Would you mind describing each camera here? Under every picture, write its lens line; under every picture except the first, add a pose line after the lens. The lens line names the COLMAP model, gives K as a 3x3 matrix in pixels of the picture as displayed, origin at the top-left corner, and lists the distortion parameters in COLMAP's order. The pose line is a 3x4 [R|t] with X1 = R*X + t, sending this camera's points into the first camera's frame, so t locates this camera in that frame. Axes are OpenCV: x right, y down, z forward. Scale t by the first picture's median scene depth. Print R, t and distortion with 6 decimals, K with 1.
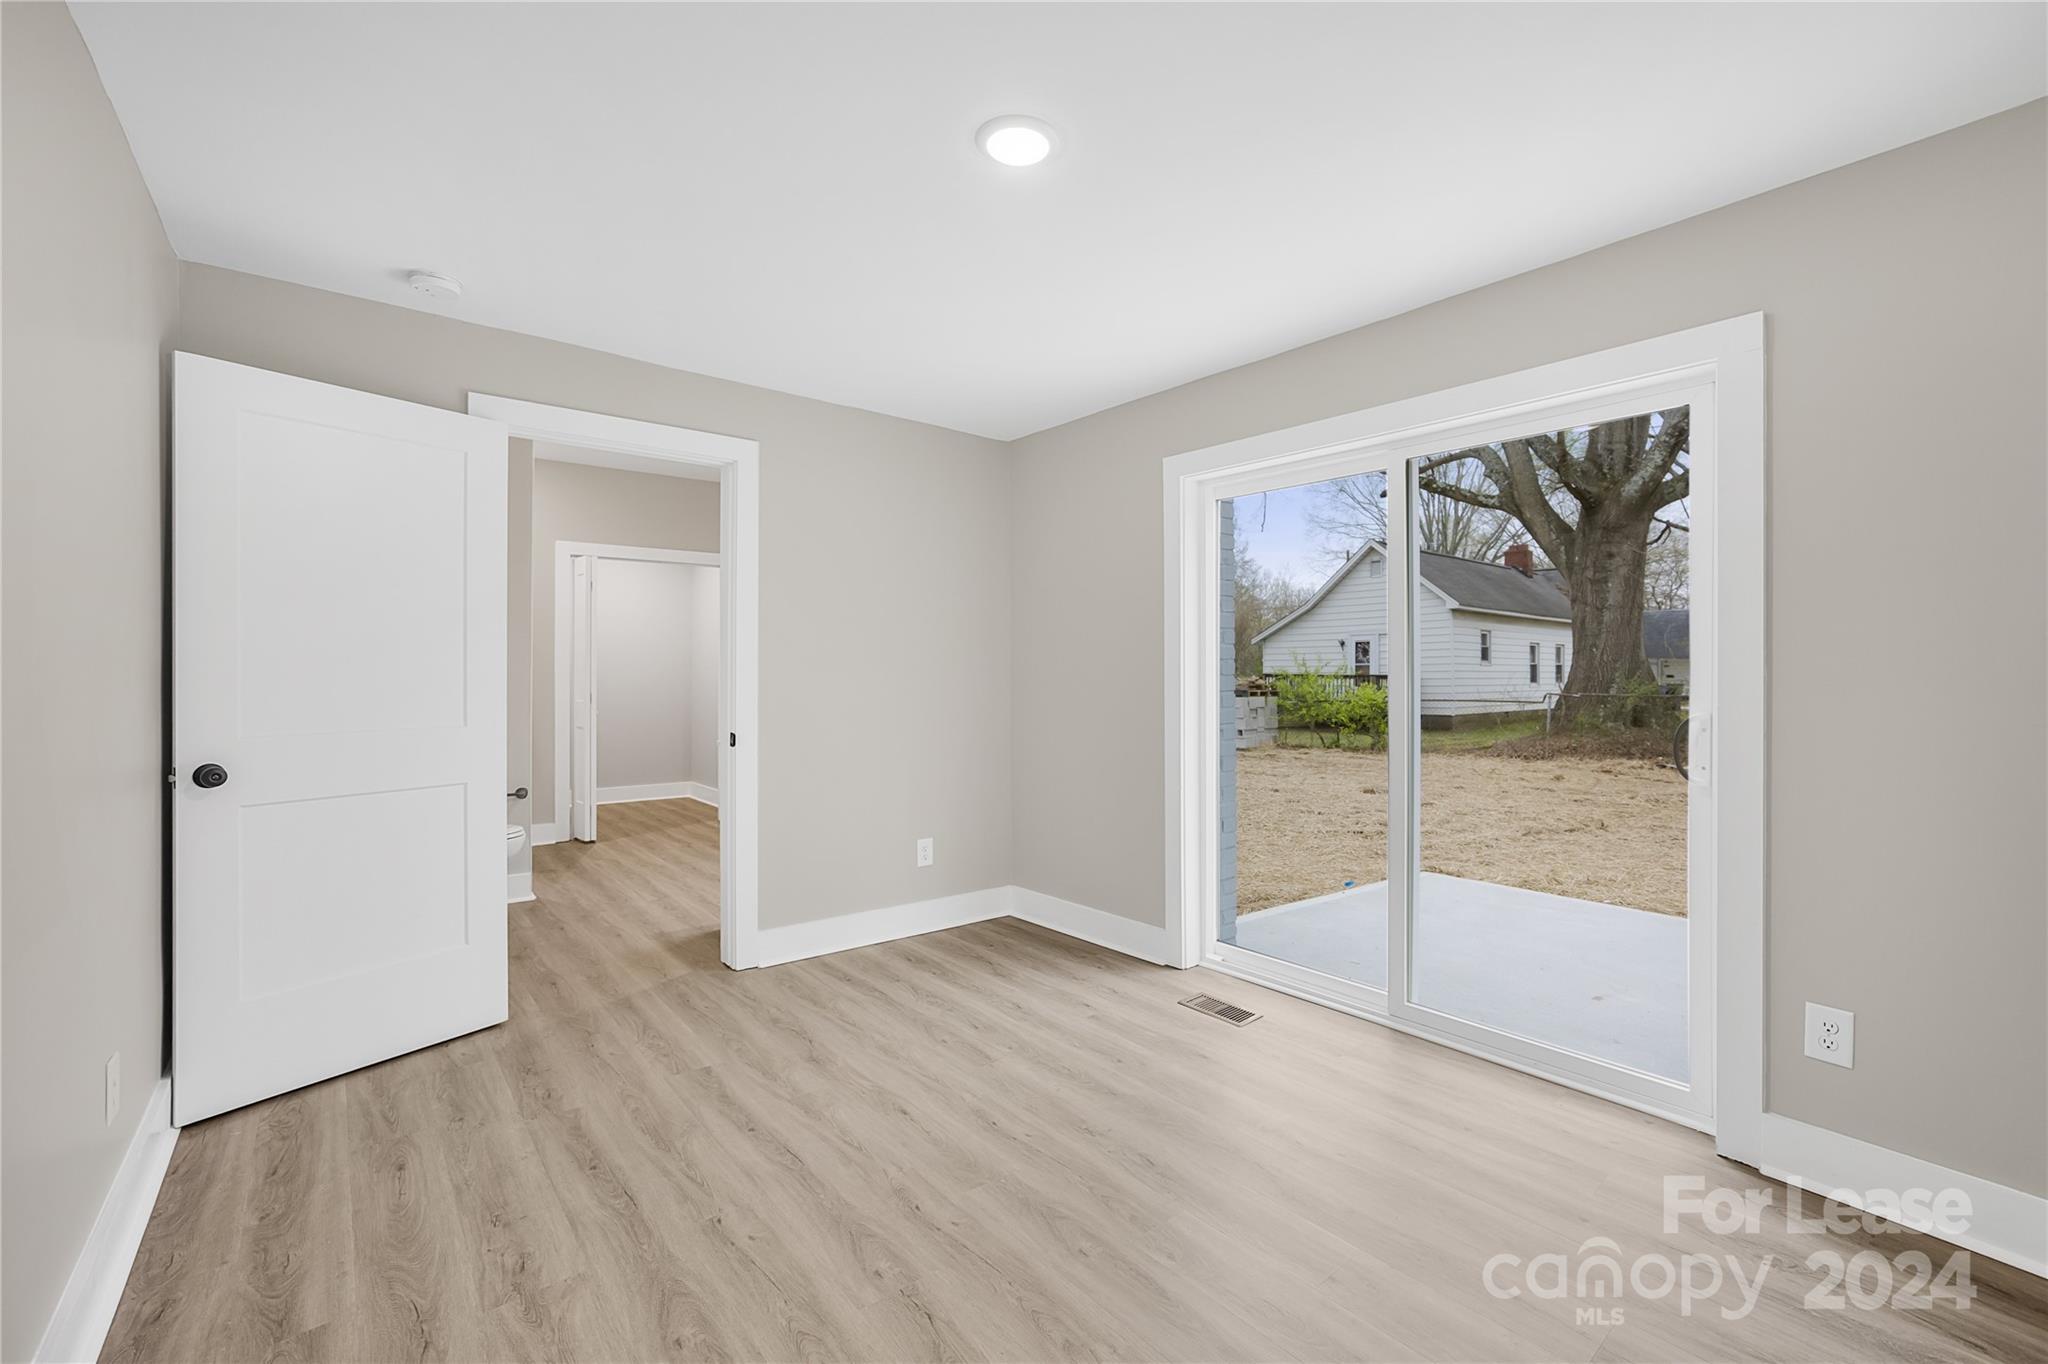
lens RADIAL K [[827.0, 0, 1017.4], [0, 827.0, 678.5], [0, 0, 1]] dist [-0.014382, 0.003045]
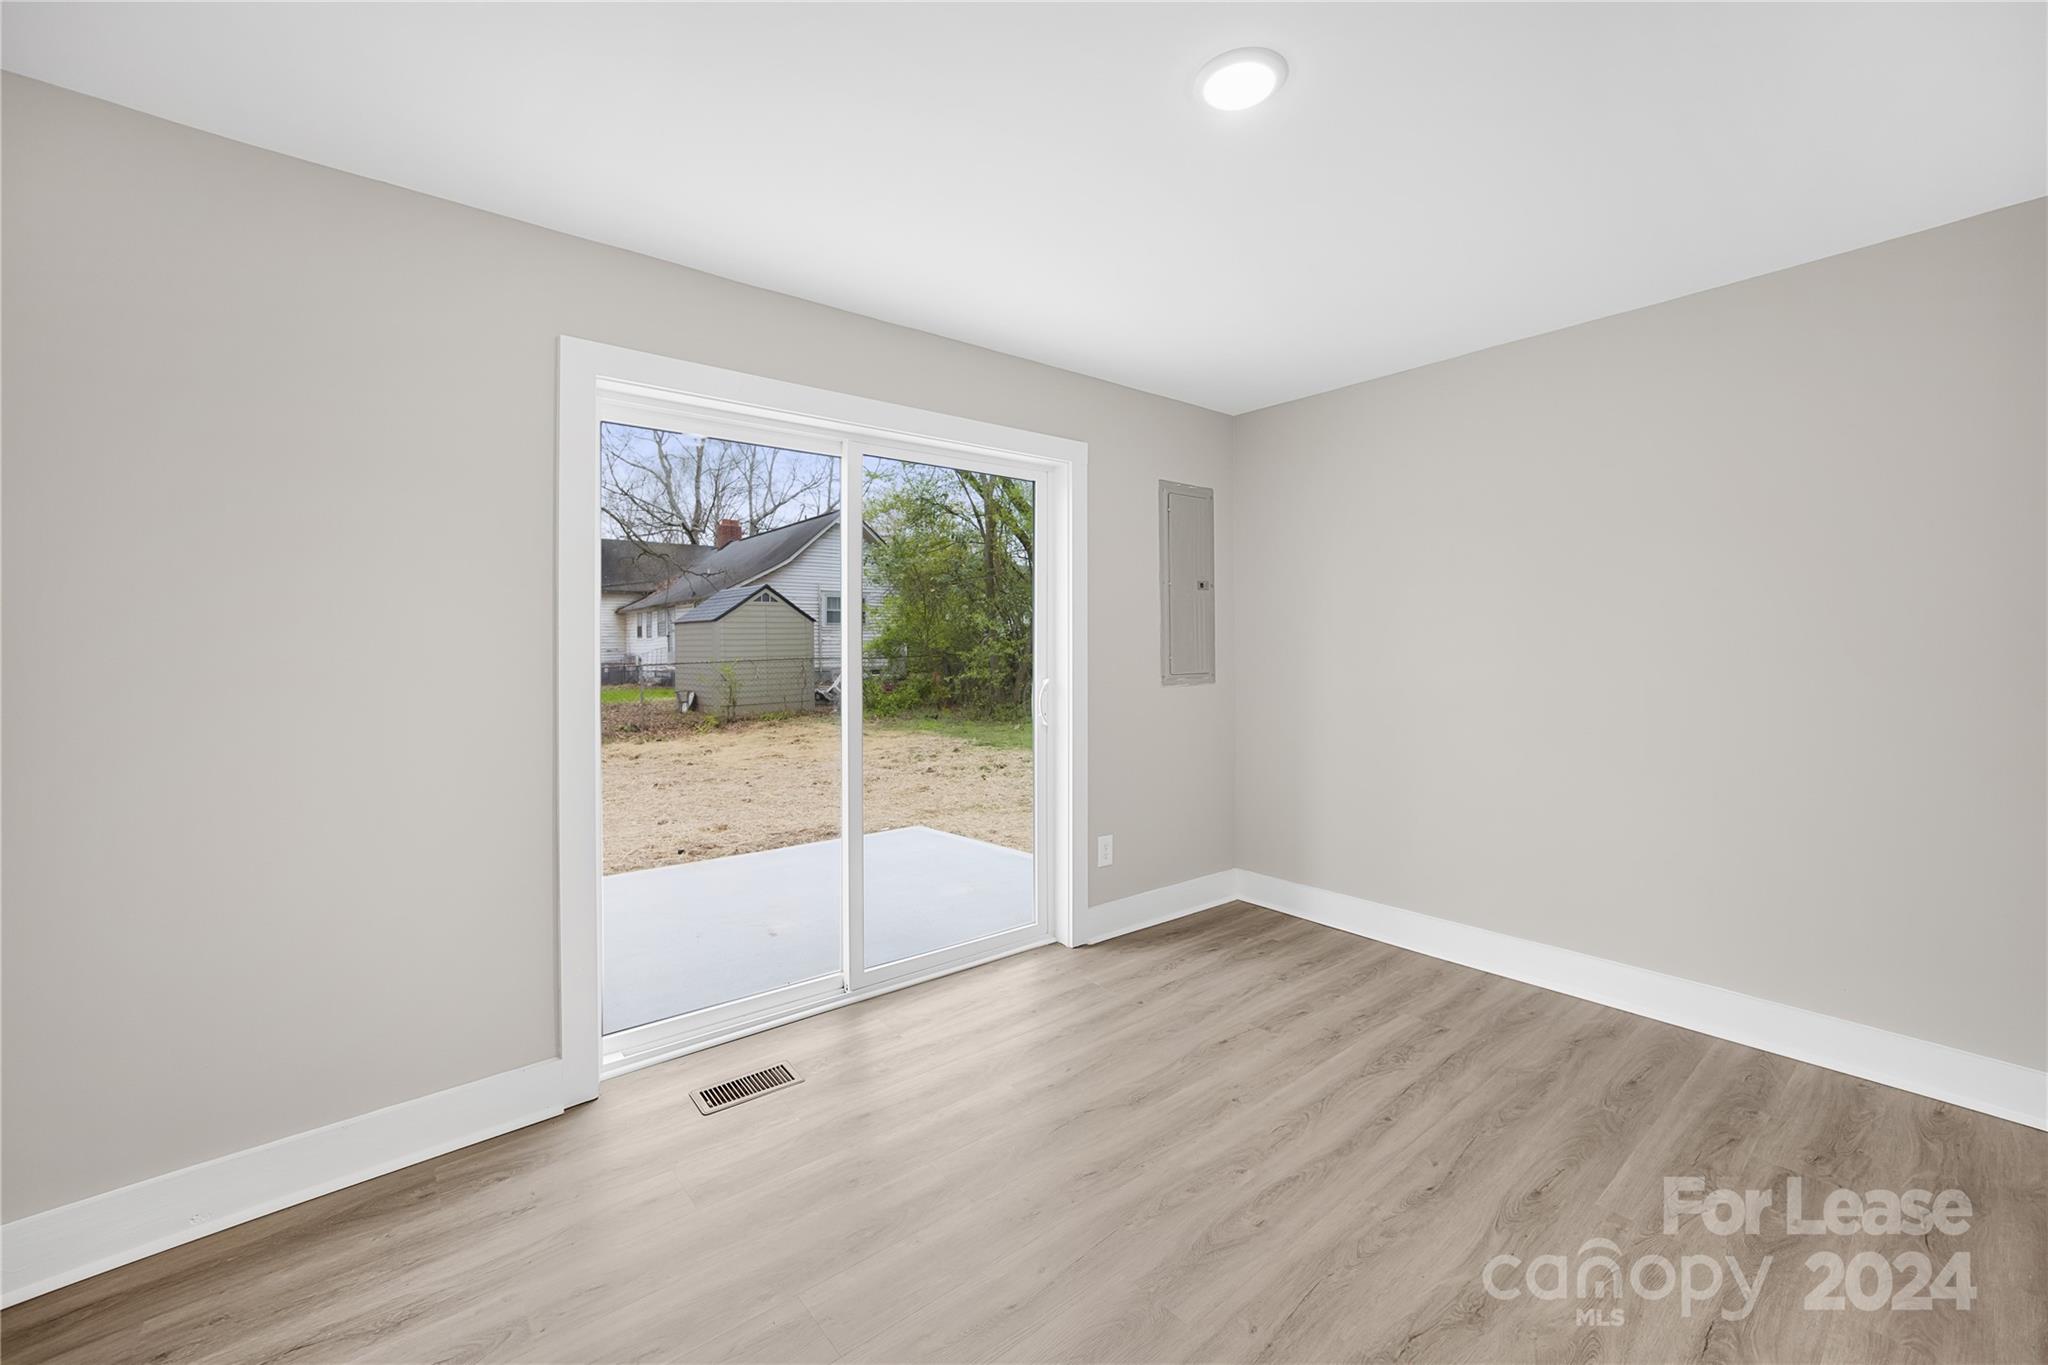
lens RADIAL K [[827.0, 0, 1014.7], [0, 827.0, 663.9], [0, 0, 1]] dist [-0.014382, 0.003045]
pose [[0.000290, -0.011745, 0.999931, -0.688557], [0.016604, 0.999793, 0.011738, -0.007074], [-0.999862, 0.016600, 0.000485, 0.959956]]
